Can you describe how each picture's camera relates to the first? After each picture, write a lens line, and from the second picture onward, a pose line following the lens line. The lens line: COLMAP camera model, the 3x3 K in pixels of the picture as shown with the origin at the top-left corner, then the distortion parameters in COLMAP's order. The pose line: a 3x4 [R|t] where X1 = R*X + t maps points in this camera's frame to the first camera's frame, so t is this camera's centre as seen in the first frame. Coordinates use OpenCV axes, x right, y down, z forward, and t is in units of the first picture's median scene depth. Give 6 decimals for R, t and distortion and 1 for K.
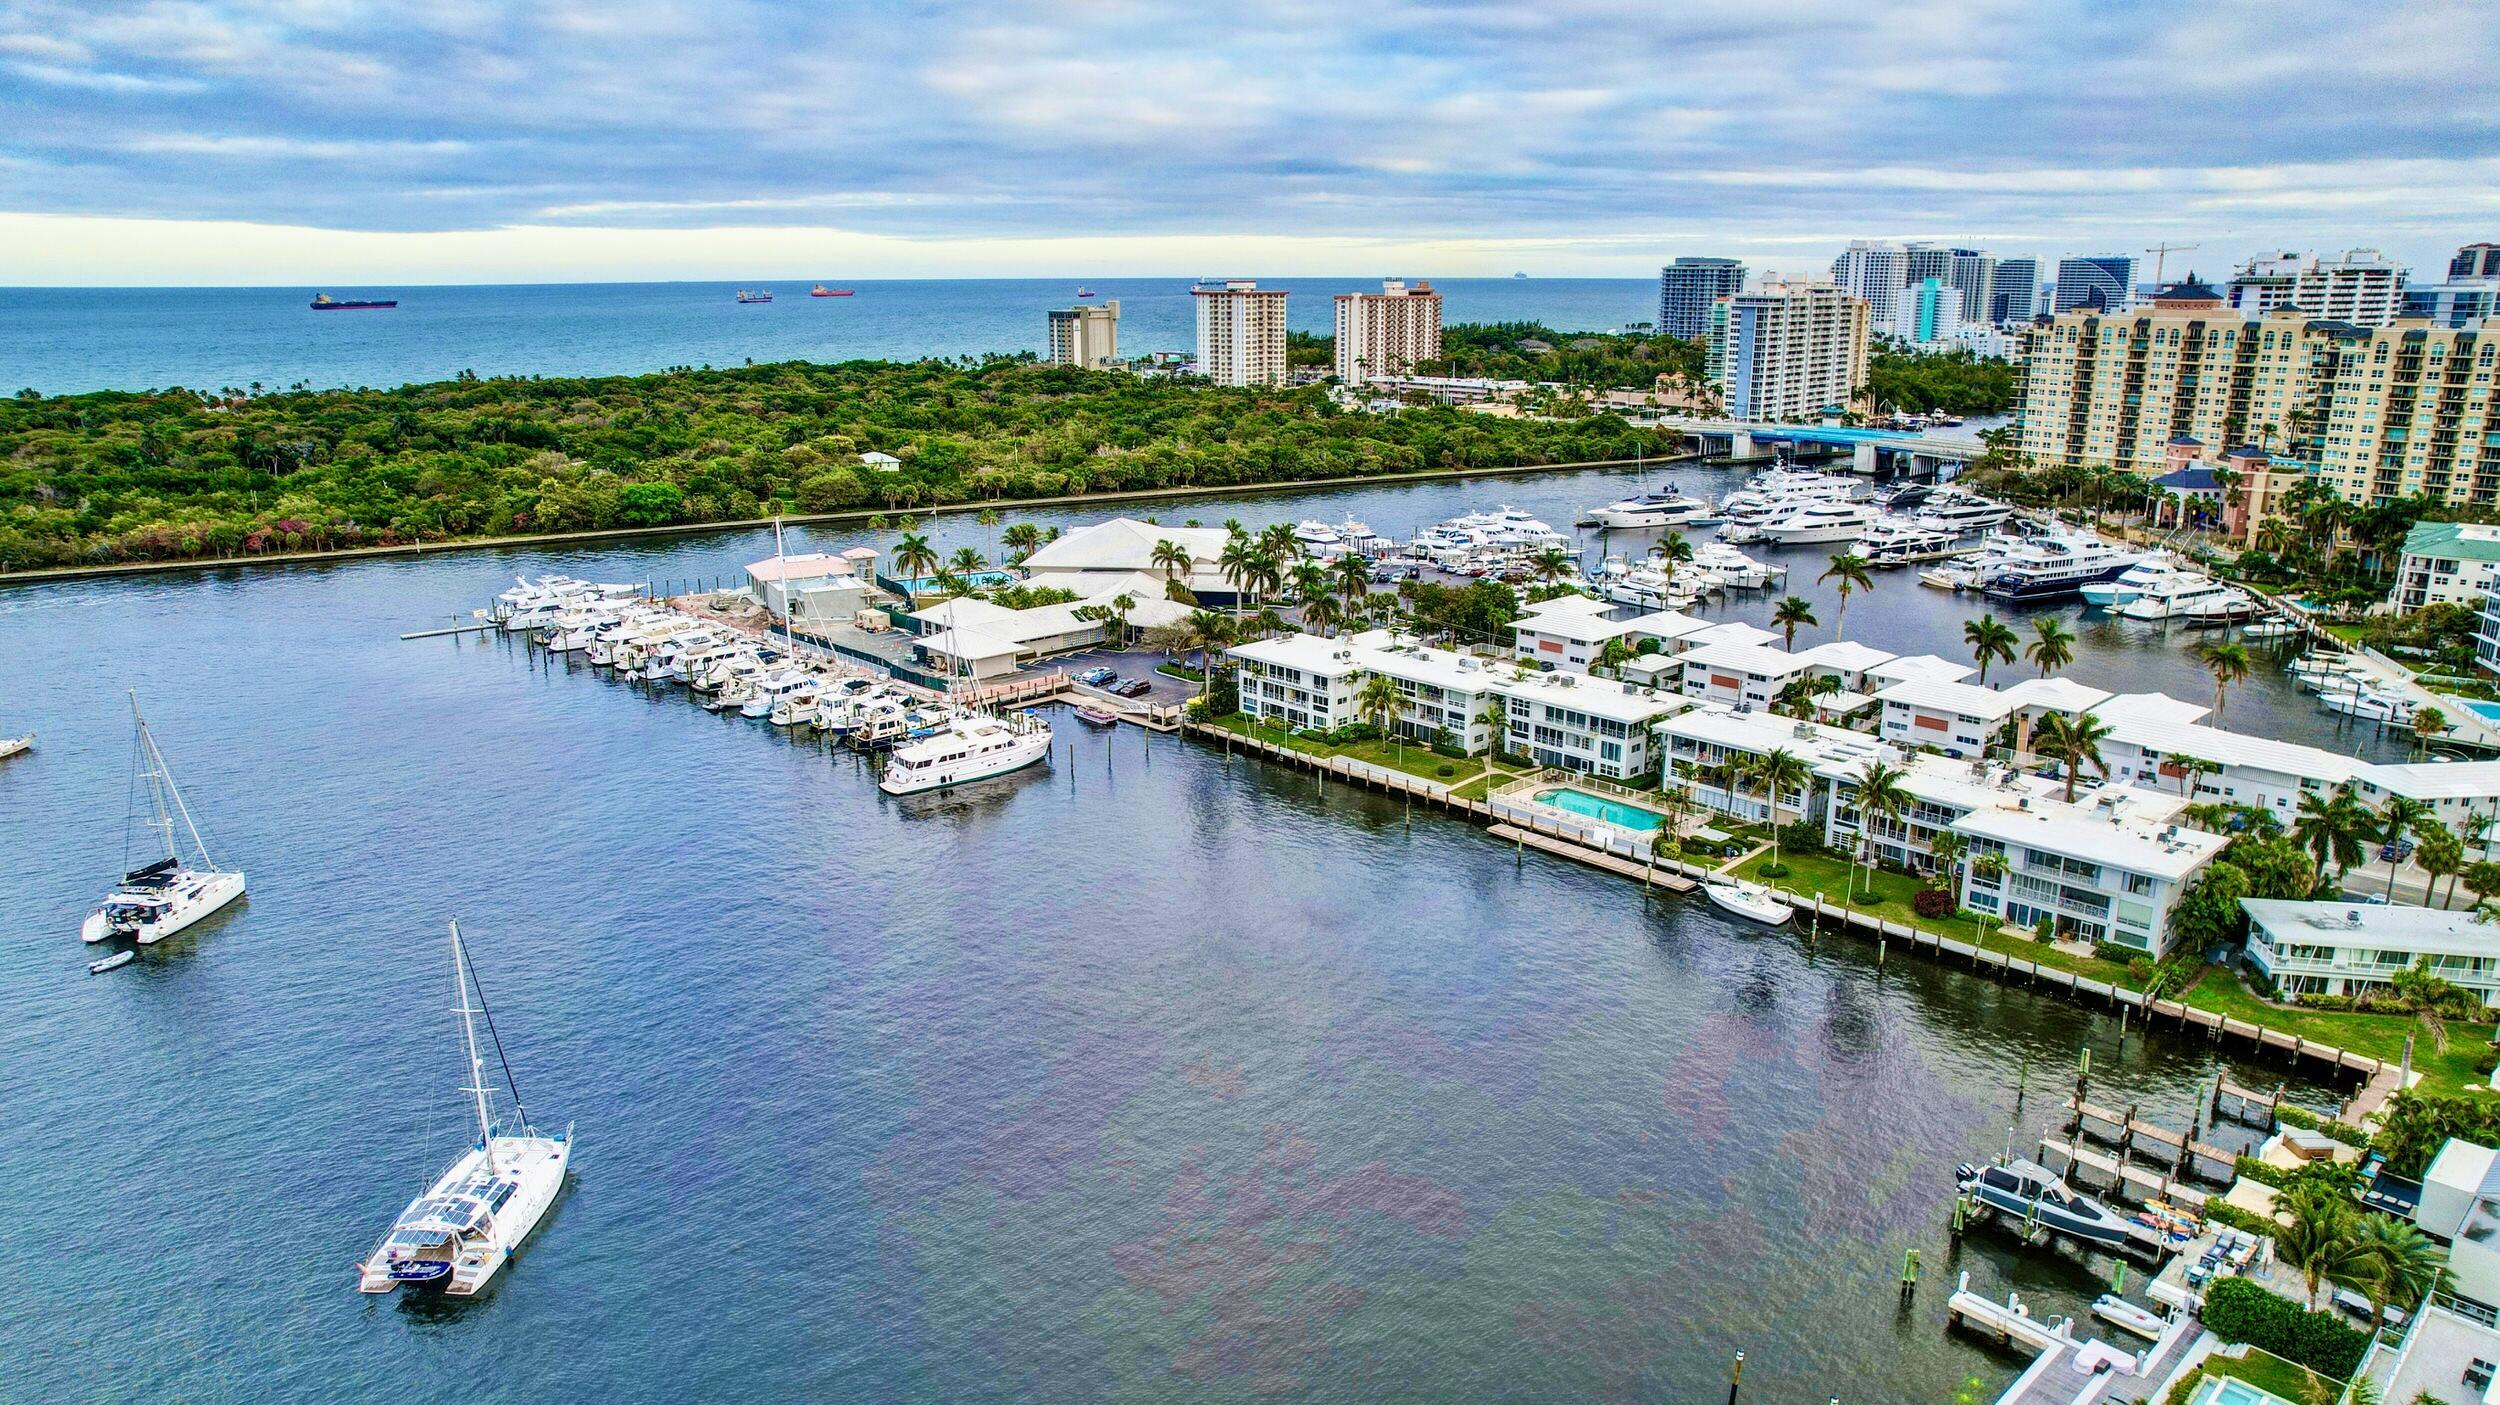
lens RADIAL K [[1624.5, 0, 1258.9], [0, 1624.5, 702.8], [0, 0, 1]] dist [-0.085498, 0.086206]
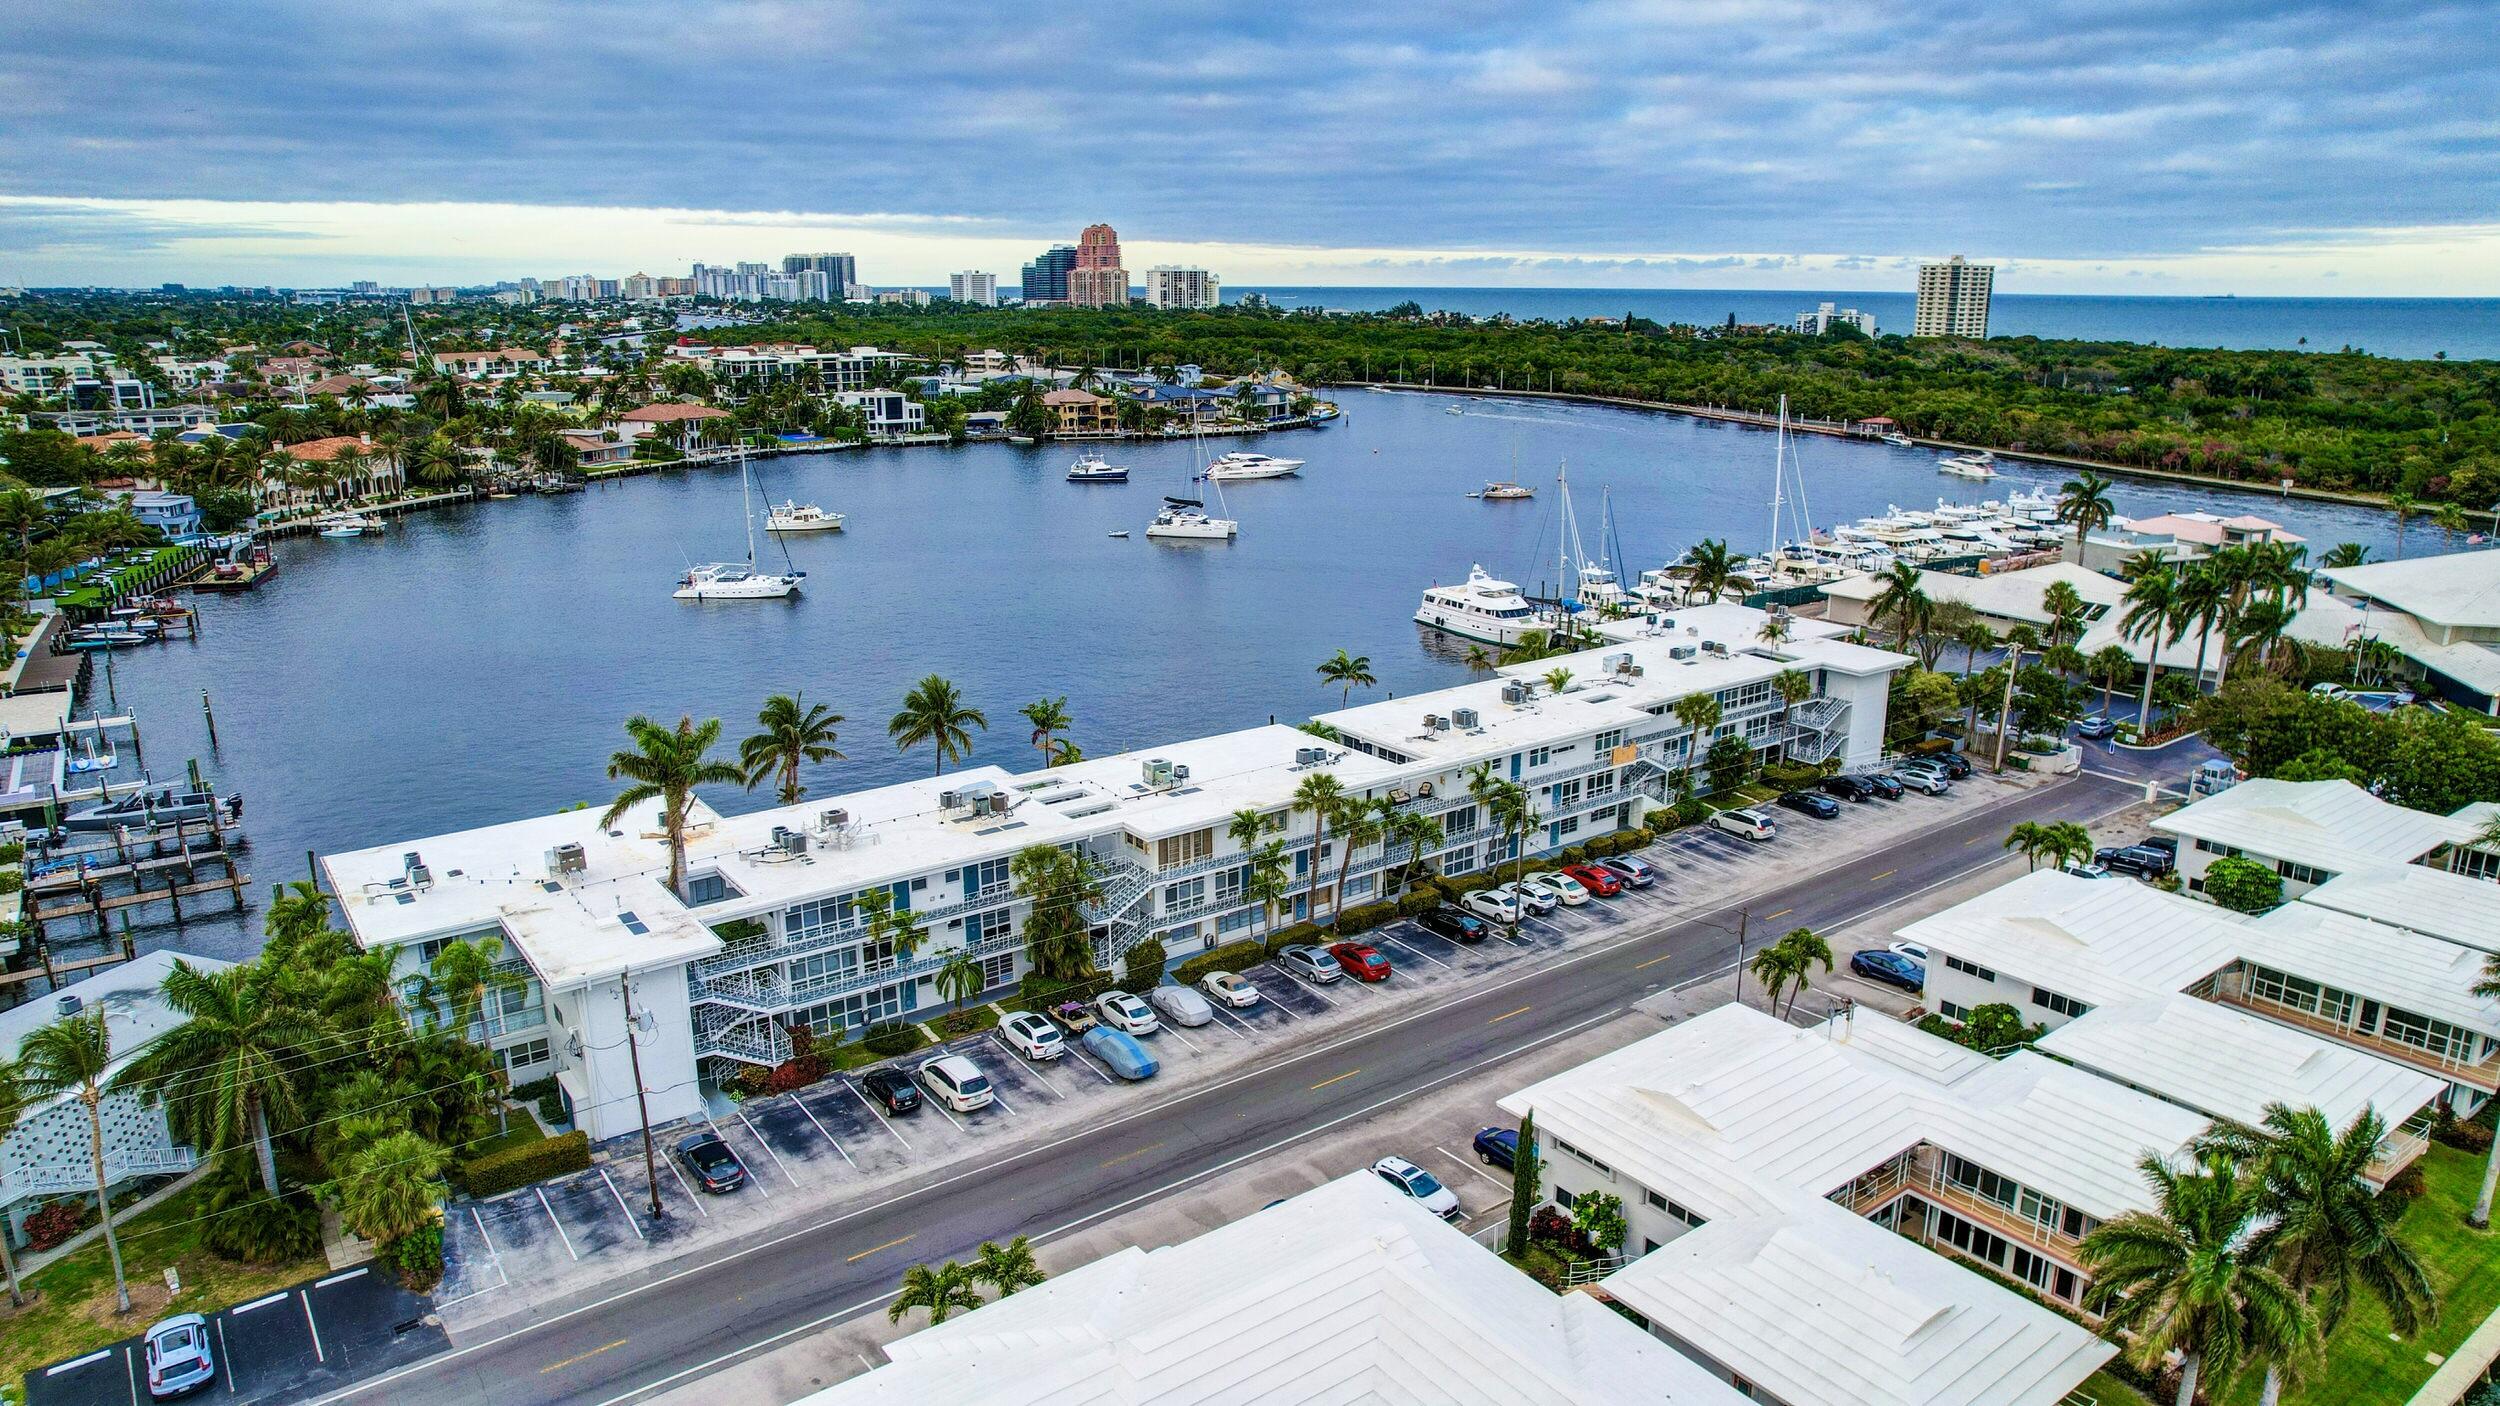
lens RADIAL K [[1605.5, 0, 1260.1], [0, 1605.5, 702.6], [0, 0, 1]] dist [-0.069714, 0.060790]
pose [[-0.125495, 0.253687, -0.959111, 0.483170], [-0.259296, 0.924763, 0.278530, -0.095438], [0.957610, 0.283648, -0.050273, 0.597852]]
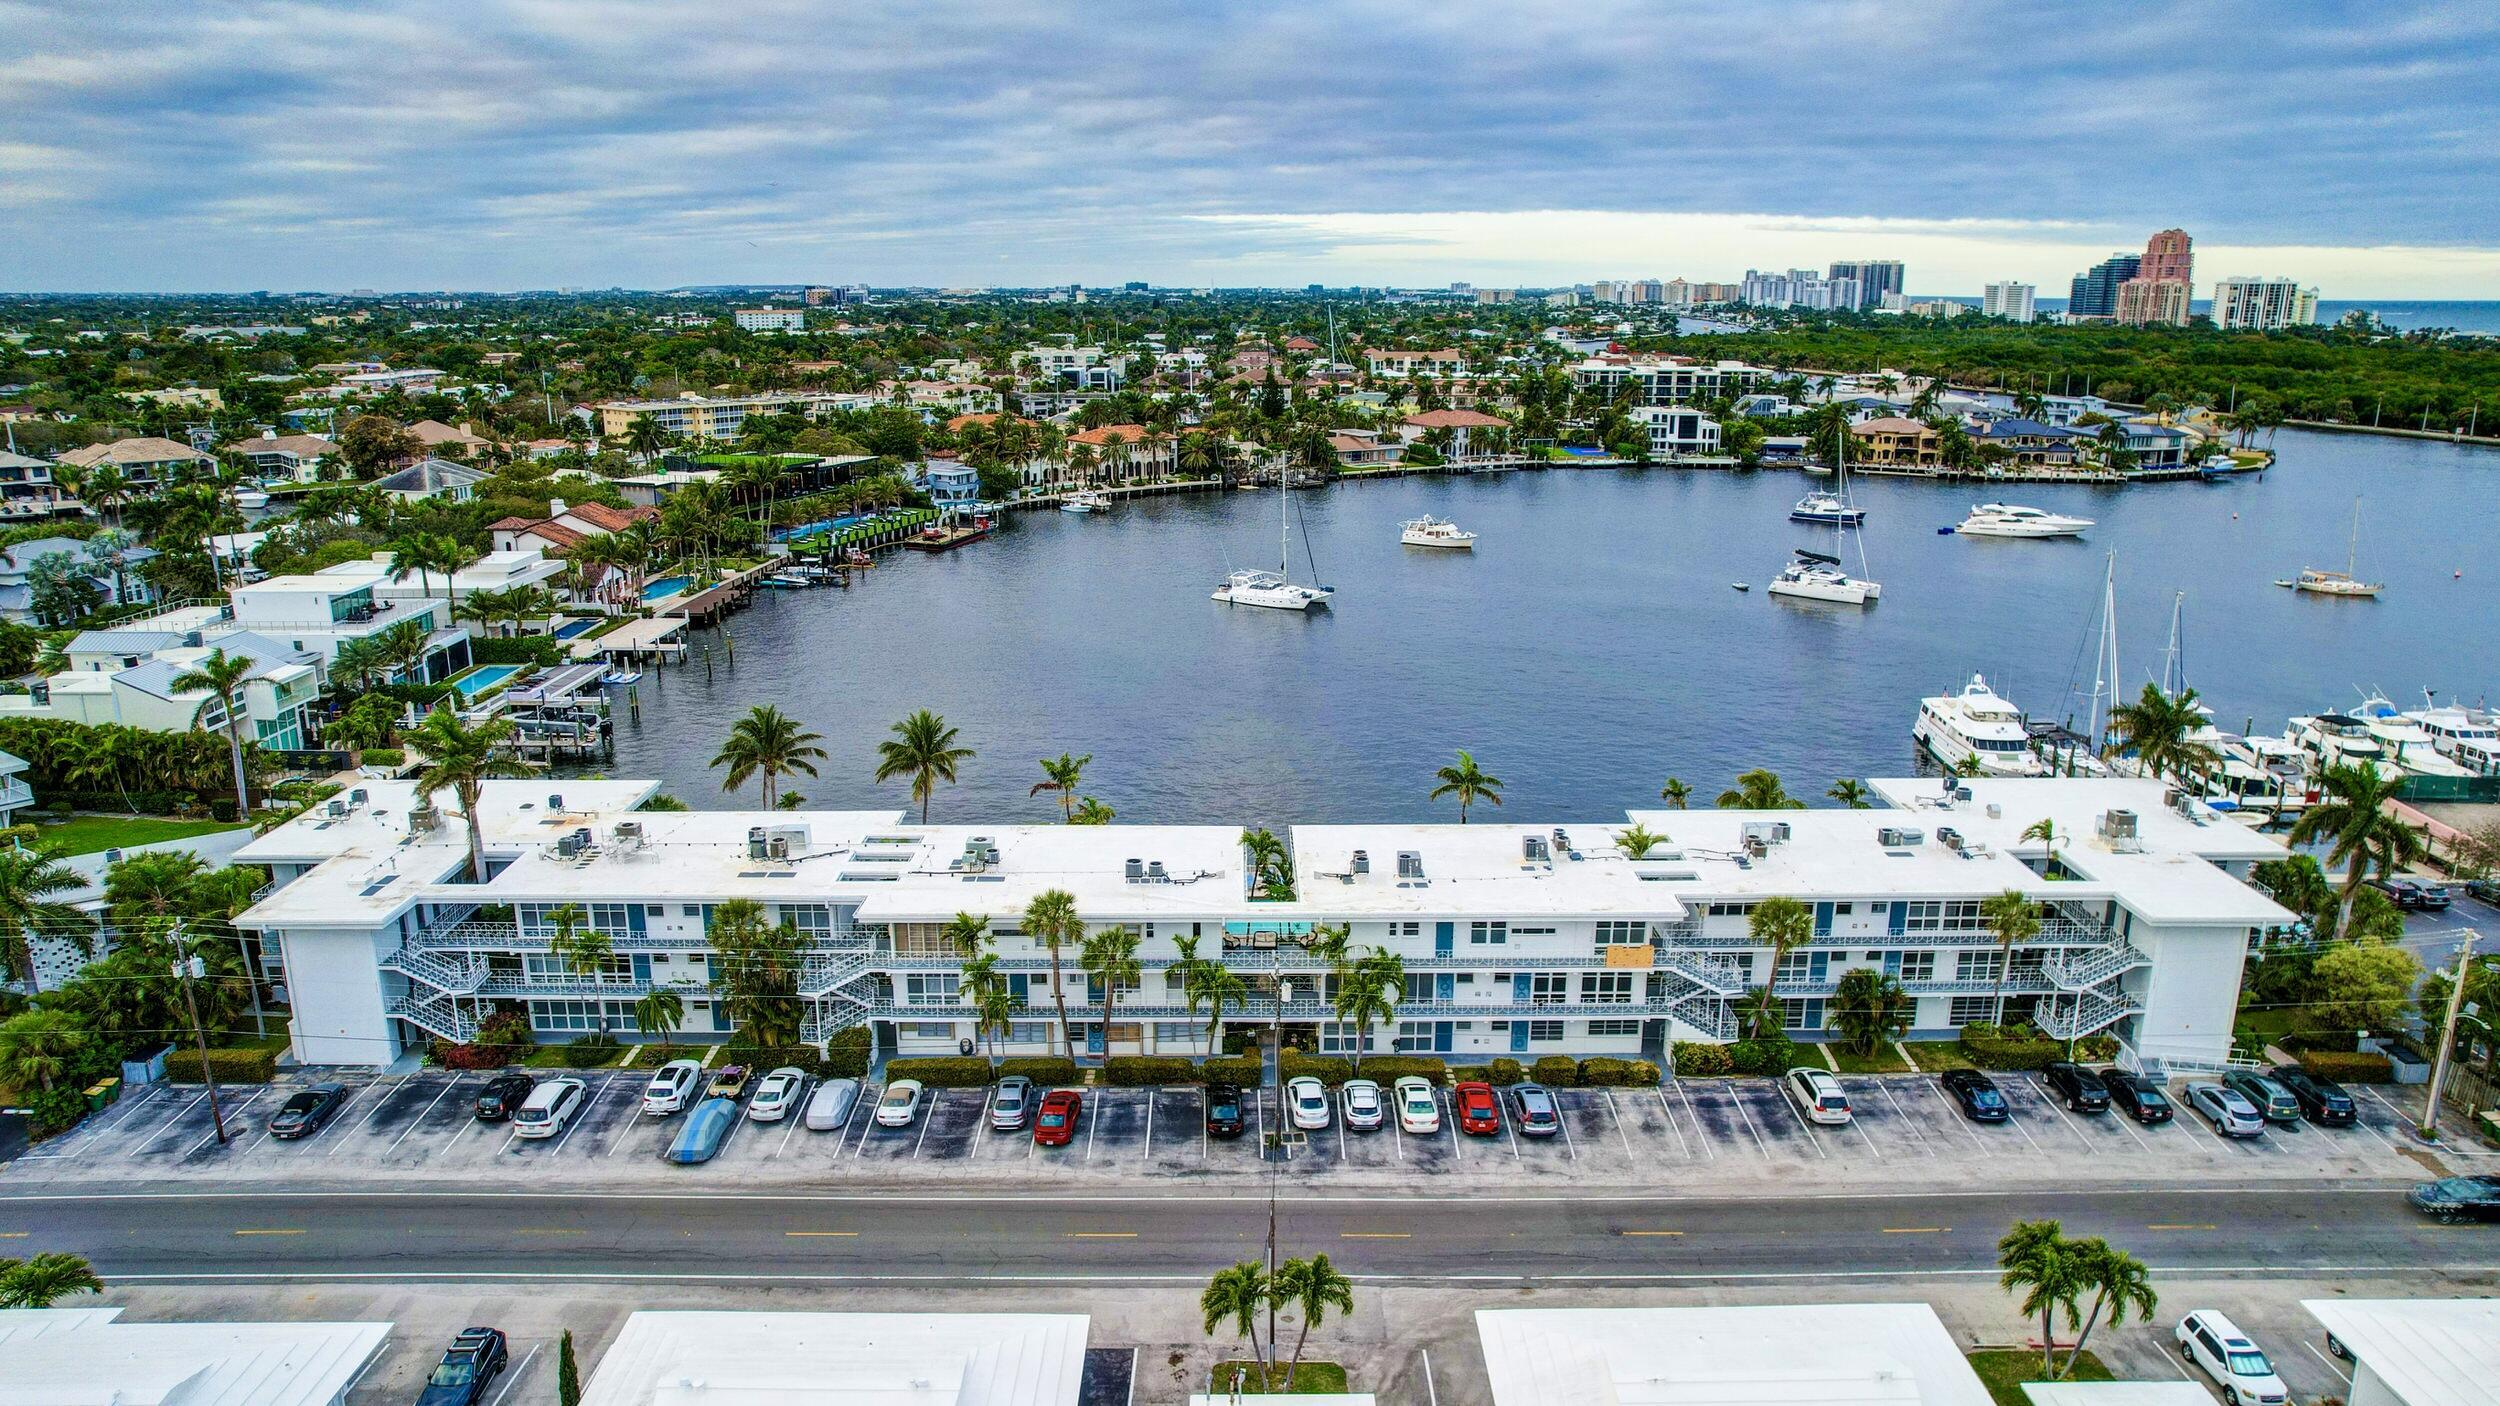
lens RADIAL K [[1615.2, 0, 1256.8], [0, 1615.2, 705.9], [0, 0, 1]] dist [-0.070928, 0.062971]
pose [[-0.688657, 0.183353, -0.701522, 0.351112], [-0.189116, 0.888594, 0.417895, -0.143037], [0.699991, 0.420455, -0.577261, 0.756705]]
